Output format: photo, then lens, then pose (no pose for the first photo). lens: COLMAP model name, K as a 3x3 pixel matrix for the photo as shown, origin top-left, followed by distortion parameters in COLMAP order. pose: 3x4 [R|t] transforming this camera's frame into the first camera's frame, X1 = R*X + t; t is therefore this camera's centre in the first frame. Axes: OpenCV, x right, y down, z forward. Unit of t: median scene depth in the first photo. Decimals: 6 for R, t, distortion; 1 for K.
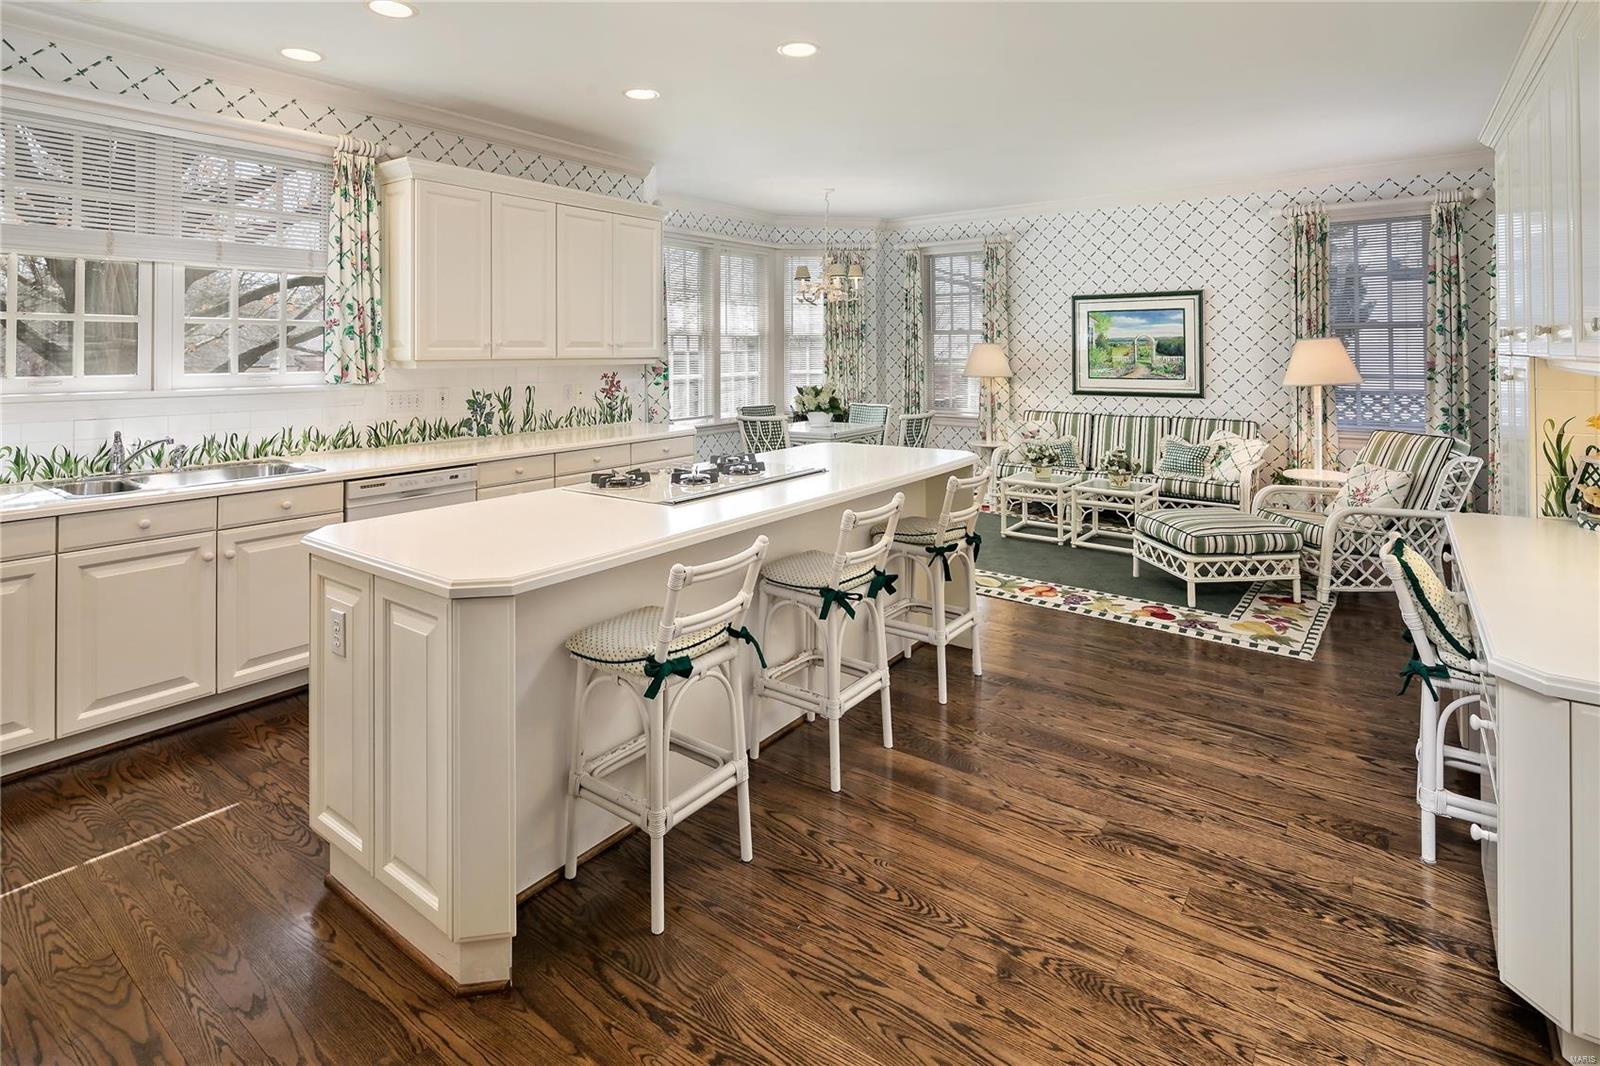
lens RADIAL K [[796.5, 0, 799.6], [0, 796.5, 341.8], [0, 0, 1]] dist [0.006776, 0.001671]
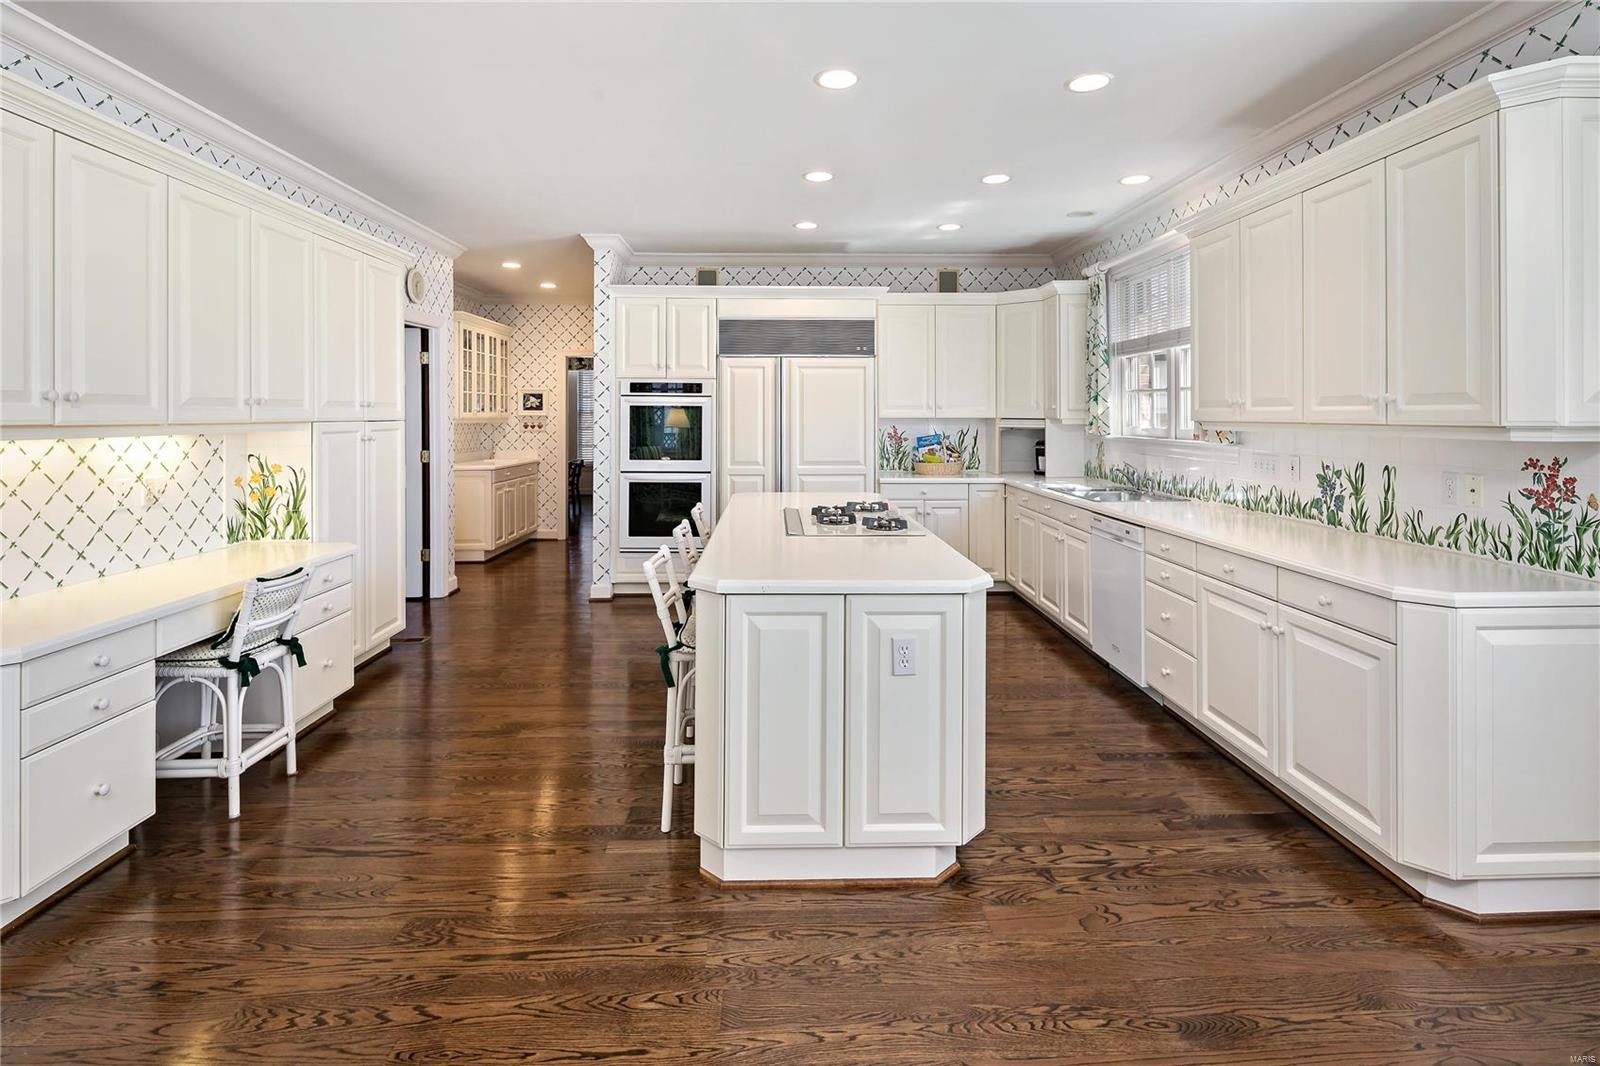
lens RADIAL K [[789.1, 0, 795.4], [0, 789.1, 415.5], [0, 0, 1]] dist [-0.001624, -0.001085]
pose [[-0.785807, 0.007276, -0.618430, 0.331046], [0.012660, 0.999911, -0.004322, 0.009066], [0.618343, -0.011226, -0.785828, 0.934297]]
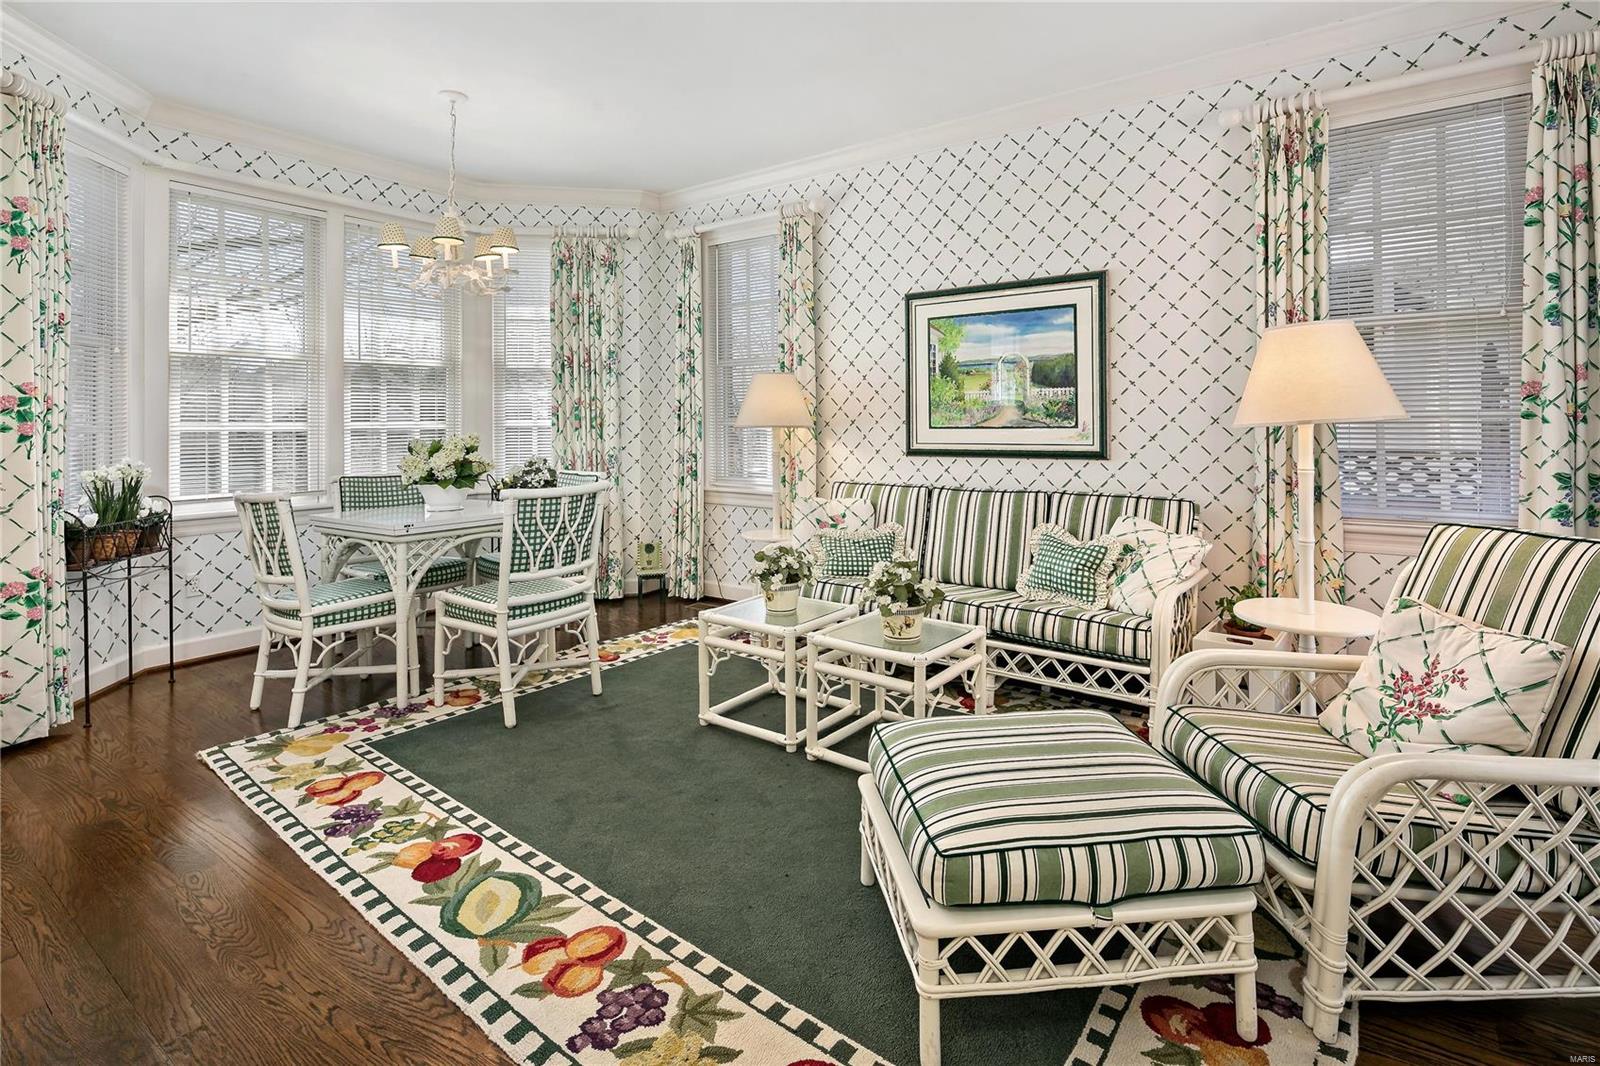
lens RADIAL K [[773.6, 0, 803.5], [0, 773.6, 424.4], [0, 0, 1]] dist [0.001408, -0.000053]
pose [[0.999990, -0.000732, 0.004382, 0.299385], [0.000693, 0.999960, 0.008953, 0.042336], [-0.004388, -0.008950, 0.999950, 0.466232]]
